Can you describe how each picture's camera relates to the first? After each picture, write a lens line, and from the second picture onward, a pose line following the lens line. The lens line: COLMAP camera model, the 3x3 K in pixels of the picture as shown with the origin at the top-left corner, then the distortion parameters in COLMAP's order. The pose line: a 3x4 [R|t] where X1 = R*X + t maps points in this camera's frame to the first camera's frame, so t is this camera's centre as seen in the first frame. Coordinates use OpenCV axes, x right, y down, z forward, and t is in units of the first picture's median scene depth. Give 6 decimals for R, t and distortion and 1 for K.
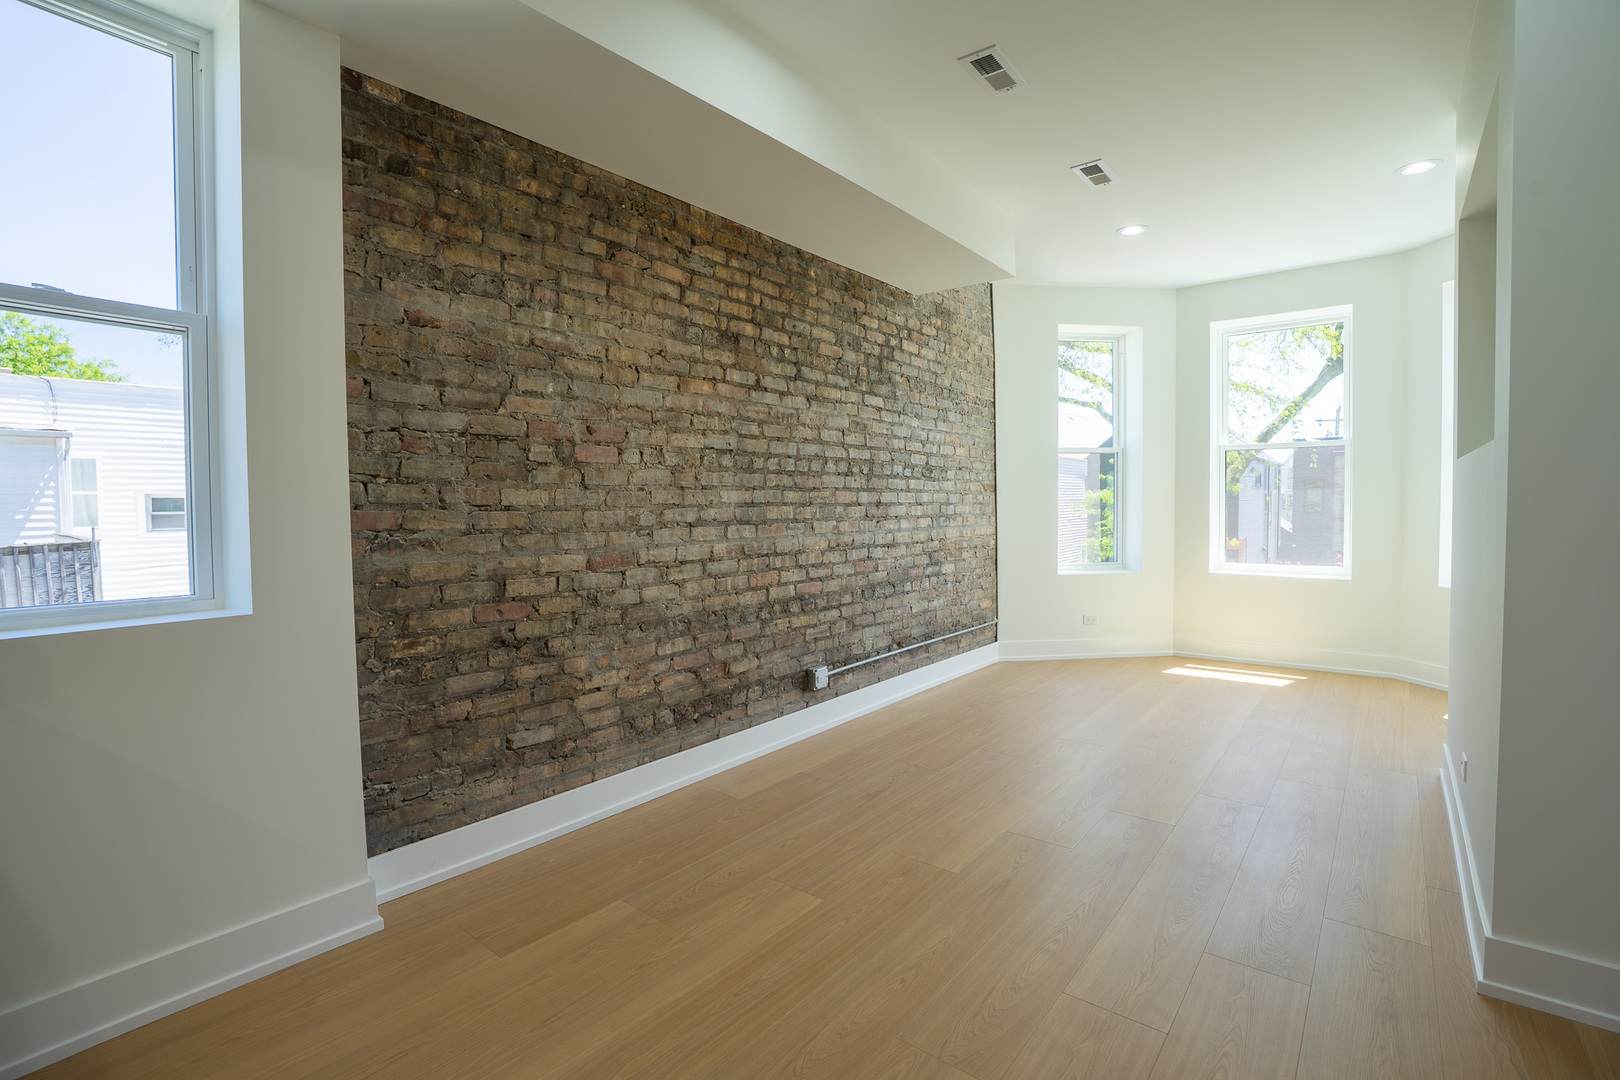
lens RADIAL K [[750.1, 0, 805.3], [0, 750.1, 521.9], [0, 0, 1]] dist [-0.053912, 0.018816]
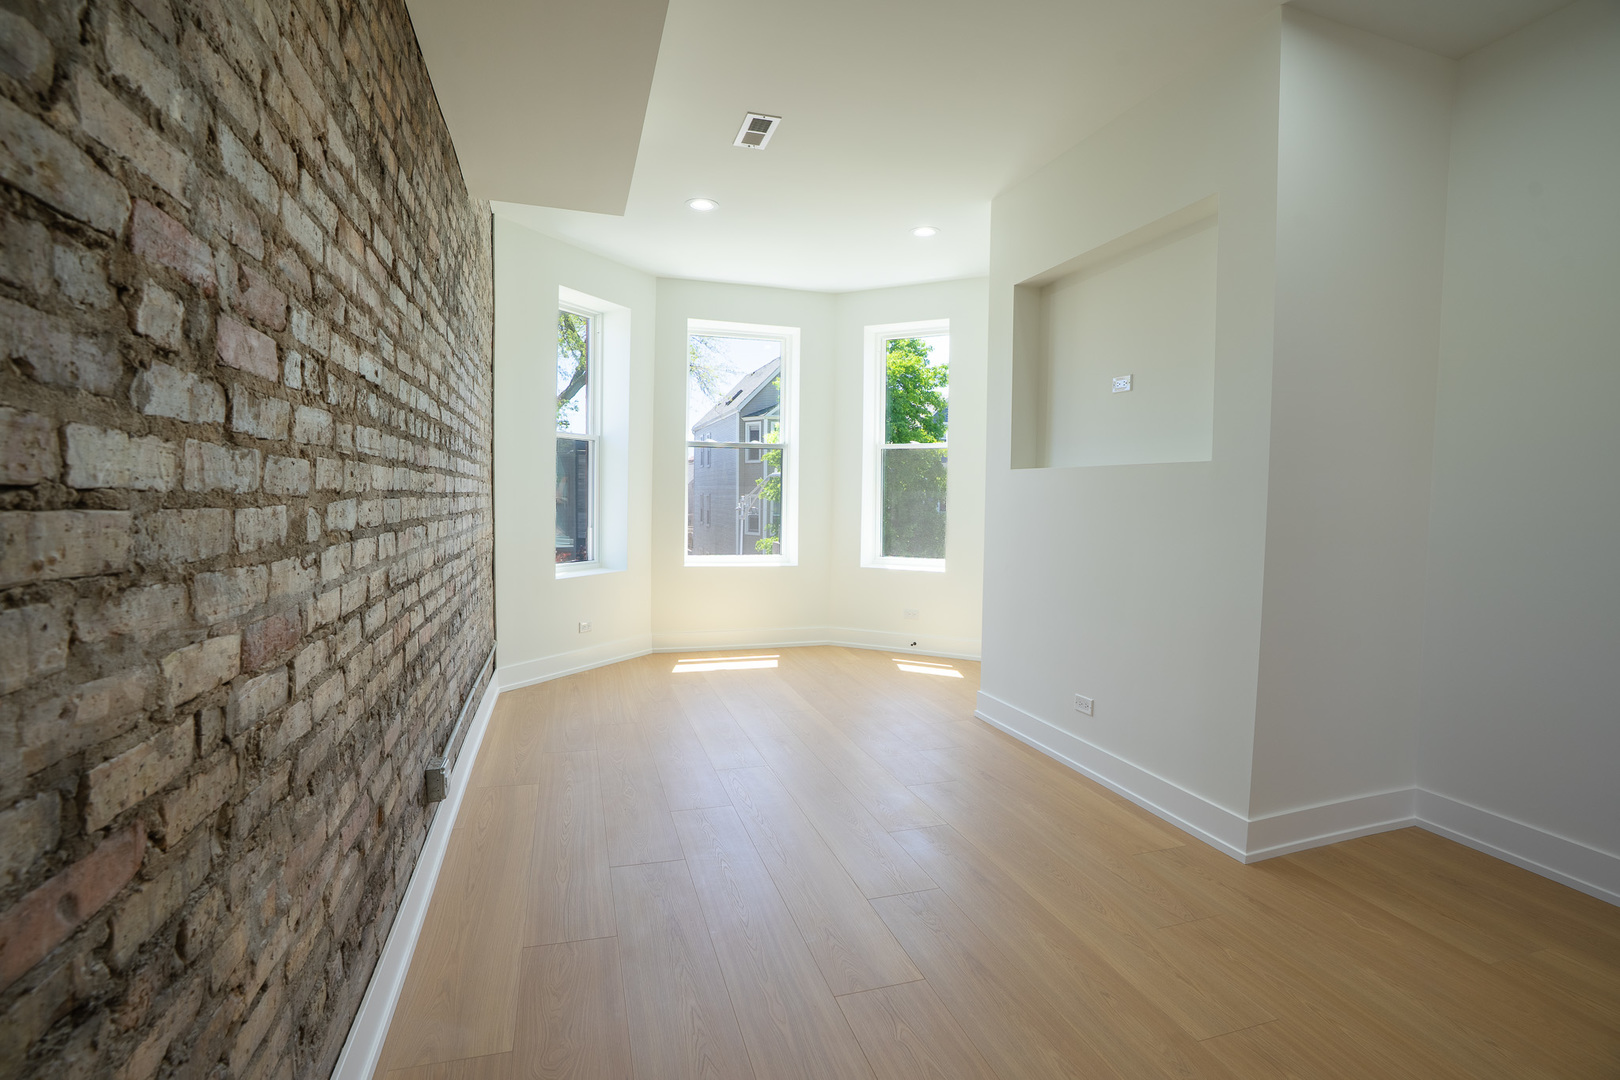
lens RADIAL K [[750.1, 0, 822.0], [0, 750.1, 535.0], [0, 0, 1]] dist [-0.053912, 0.018816]
pose [[0.536549, -0.025113, 0.843495, -0.391714], [-0.000759, 0.999542, 0.030241, -0.011226], [-0.843869, -0.016866, 0.536285, 0.525599]]
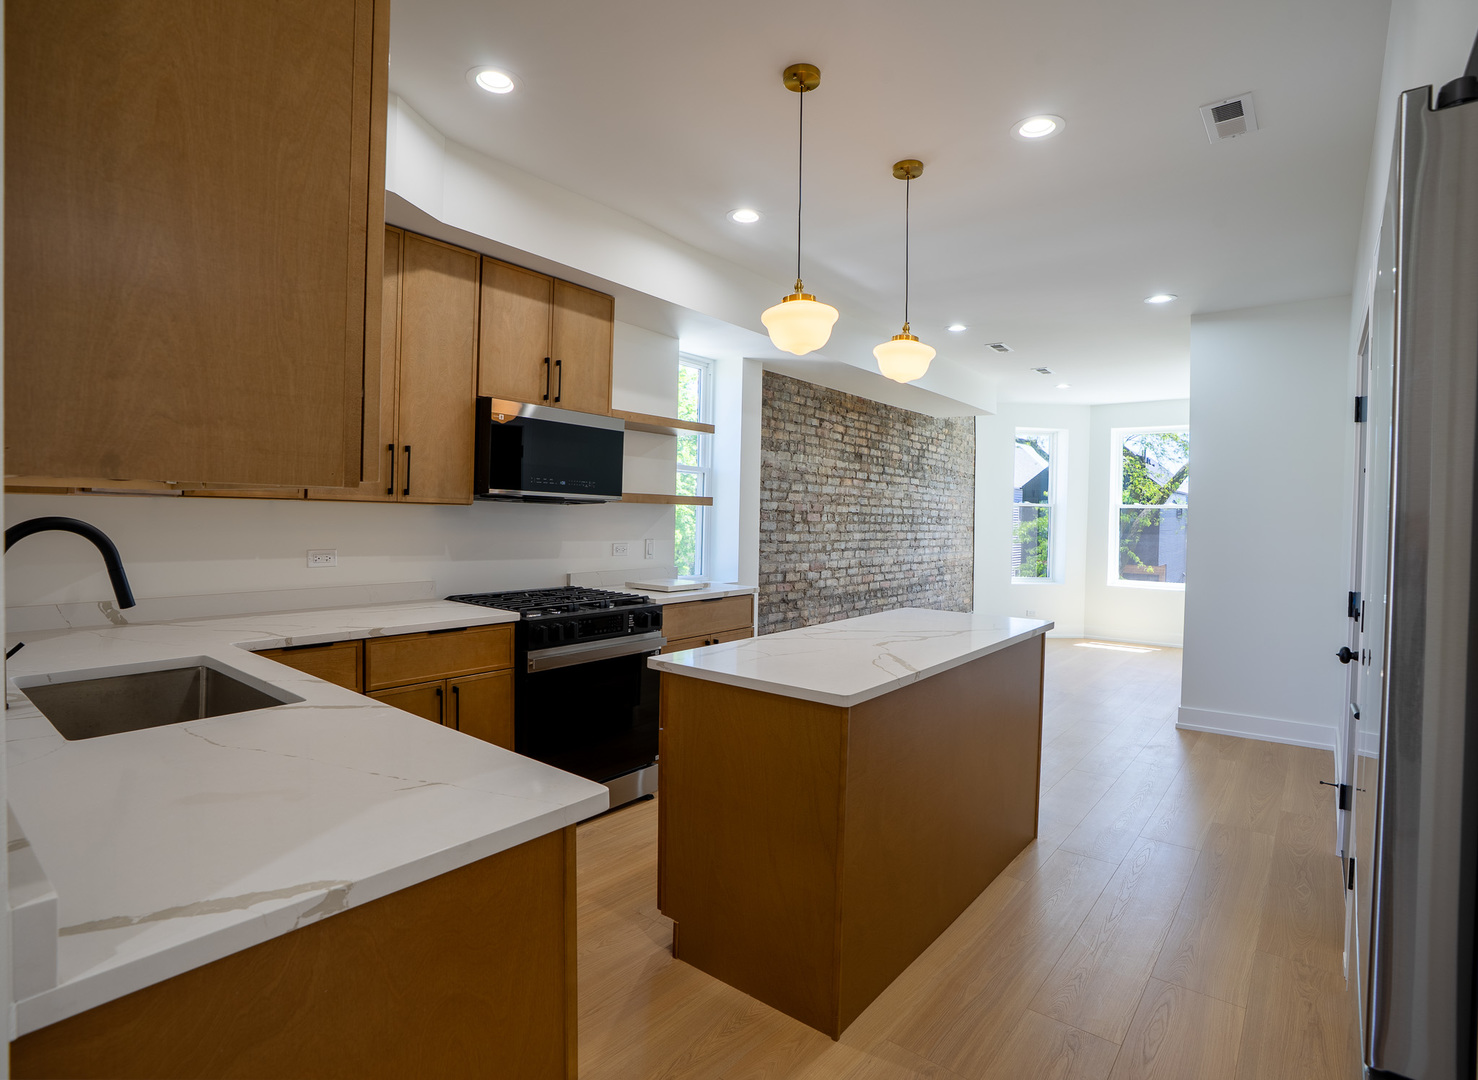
lens RADIAL K [[756.9, 0, 723.8], [0, 756.9, 535.7], [0, 0, 1]] dist [-0.020025, 0.002708]
pose [[0.999653, 0.025586, -0.006273, -0.479027], [-0.025602, 0.999669, -0.002430, -0.023036], [0.006209, 0.002590, 0.999977, -1.099218]]
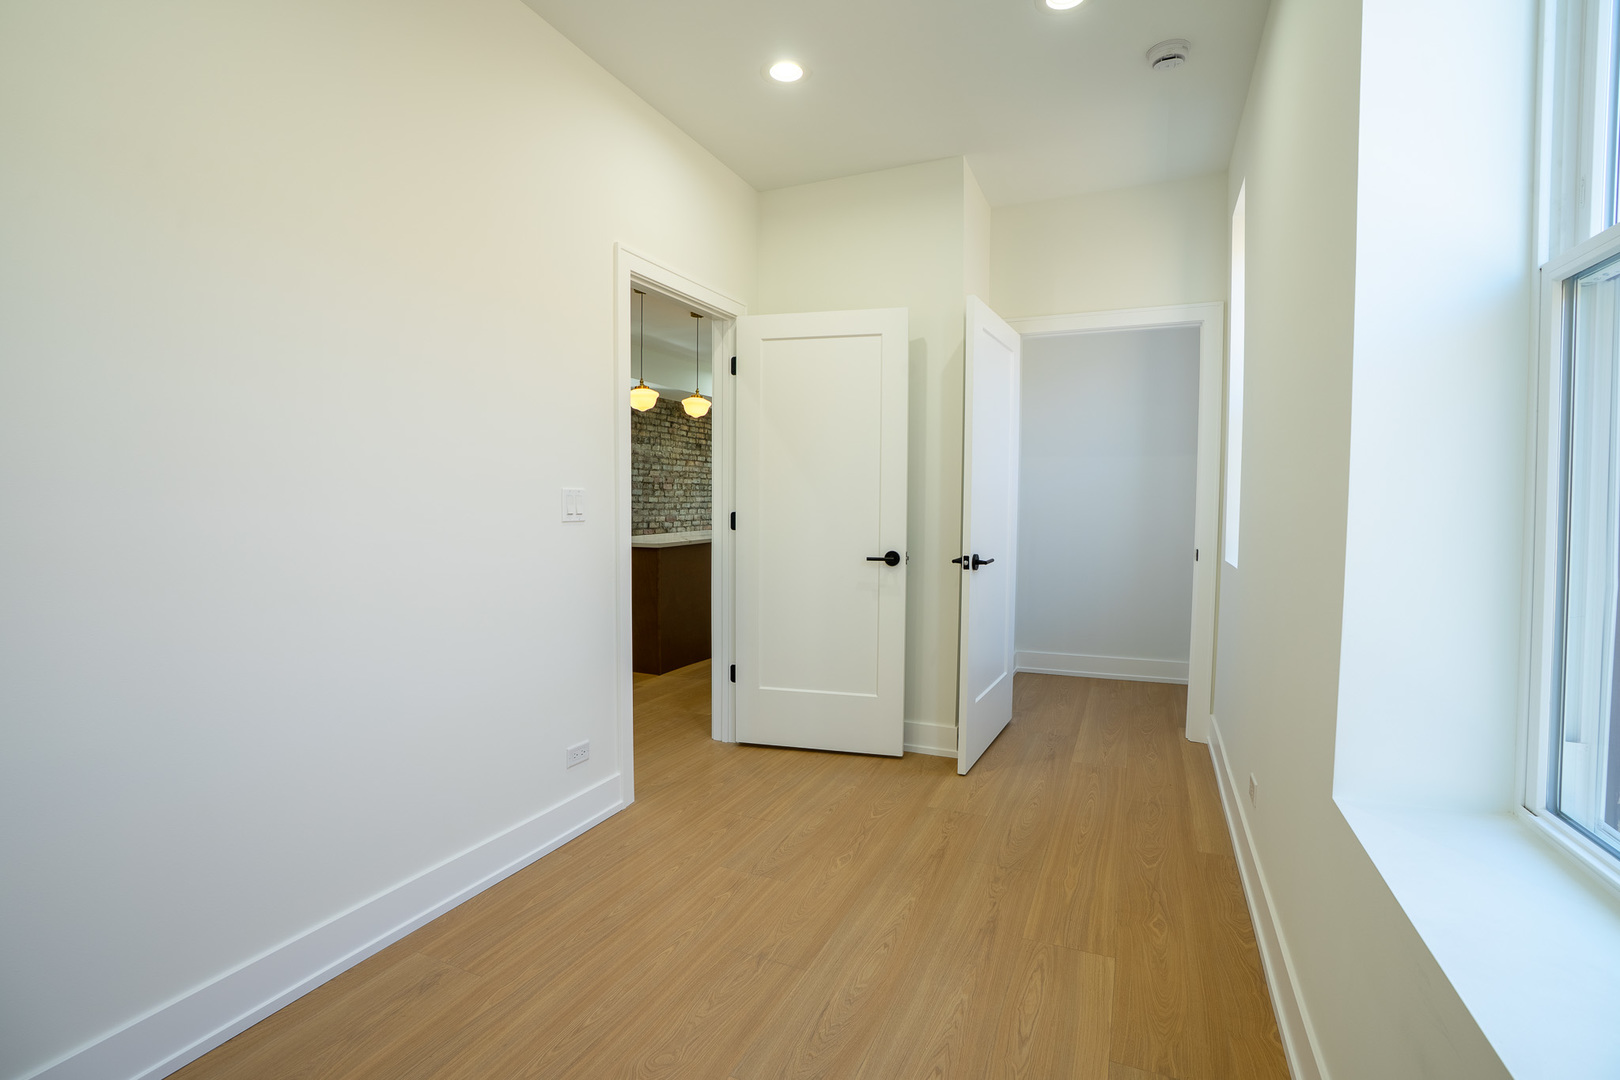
lens RADIAL K [[750.1, 0, 802.1], [0, 750.1, 527.1], [0, 0, 1]] dist [-0.053912, 0.018816]
pose [[0.967667, 0.004726, 0.252188, -0.491069], [-0.008332, 0.999878, 0.013231, 0.036748], [-0.252095, -0.014904, 0.967588, -2.161977]]
